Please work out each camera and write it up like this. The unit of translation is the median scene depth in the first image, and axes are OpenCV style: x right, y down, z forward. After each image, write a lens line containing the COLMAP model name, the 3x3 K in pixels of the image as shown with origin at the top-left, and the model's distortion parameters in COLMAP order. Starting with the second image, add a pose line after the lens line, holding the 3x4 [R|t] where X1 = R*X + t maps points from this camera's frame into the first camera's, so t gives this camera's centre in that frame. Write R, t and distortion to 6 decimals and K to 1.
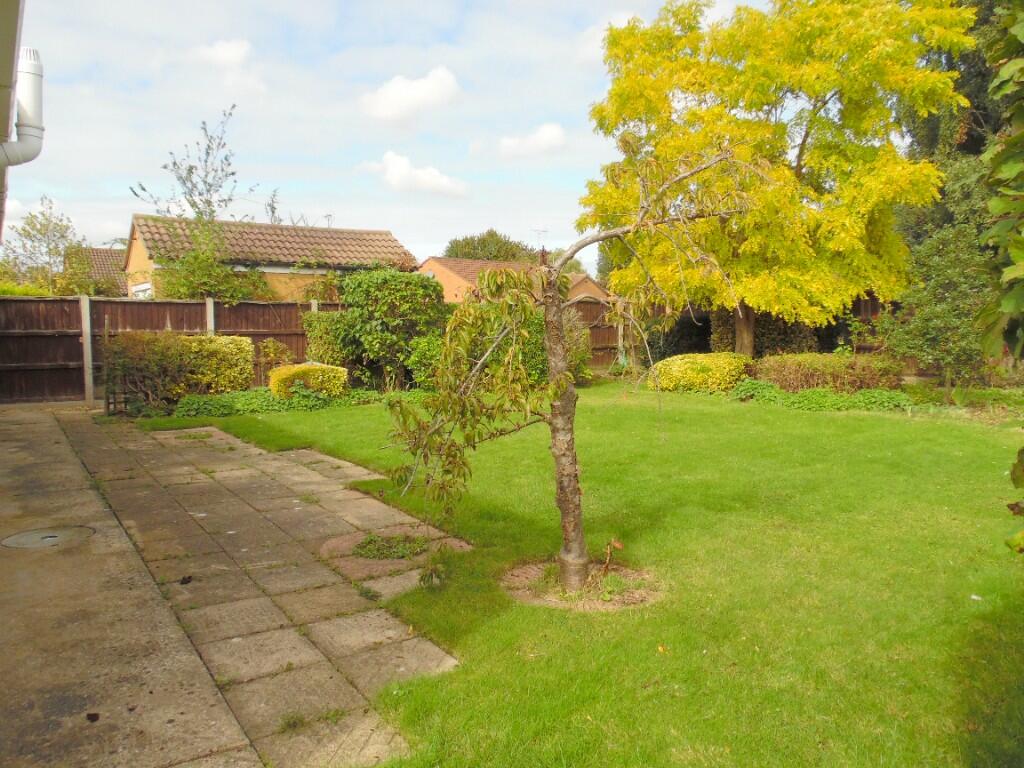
lens RADIAL K [[771.5, 0, 513.7], [0, 771.5, 380.6], [0, 0, 1]] dist [-0.040085, 0.079613]
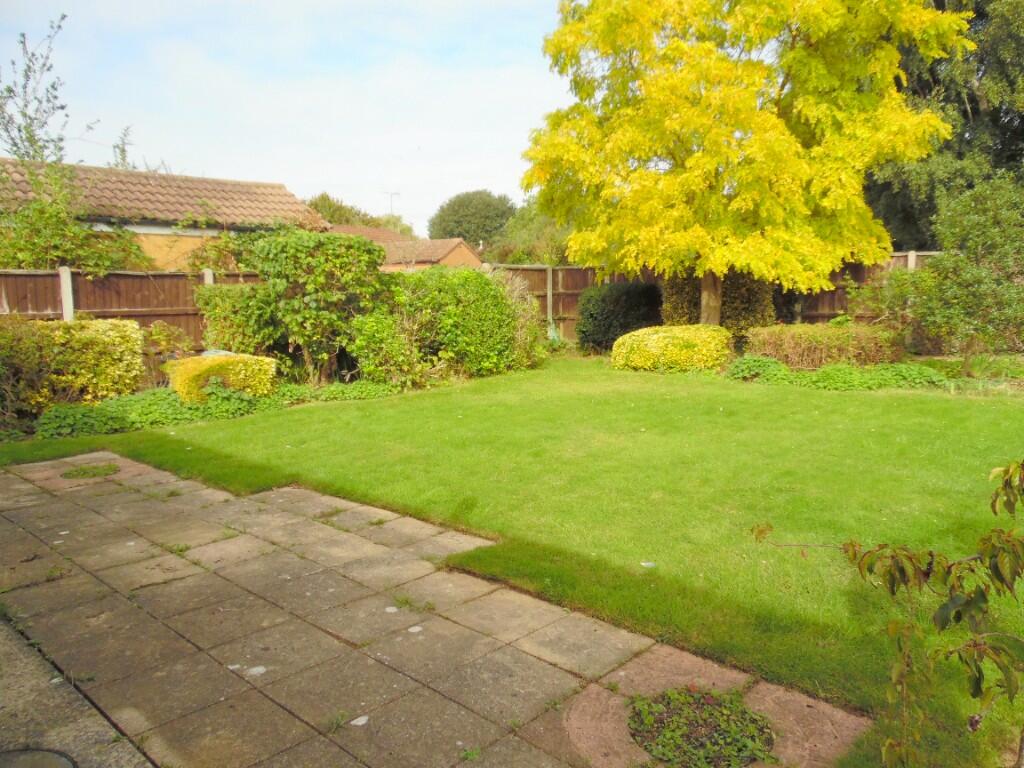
lens RADIAL K [[769.0, 0, 511.6], [0, 769.0, 369.5], [0, 0, 1]] dist [0.005144, 0.002150]
pose [[0.974541, -0.036179, 0.221272, -0.146500], [0.029905, 0.999052, 0.031641, -0.020431], [-0.222207, -0.024219, 0.974699, 0.186233]]
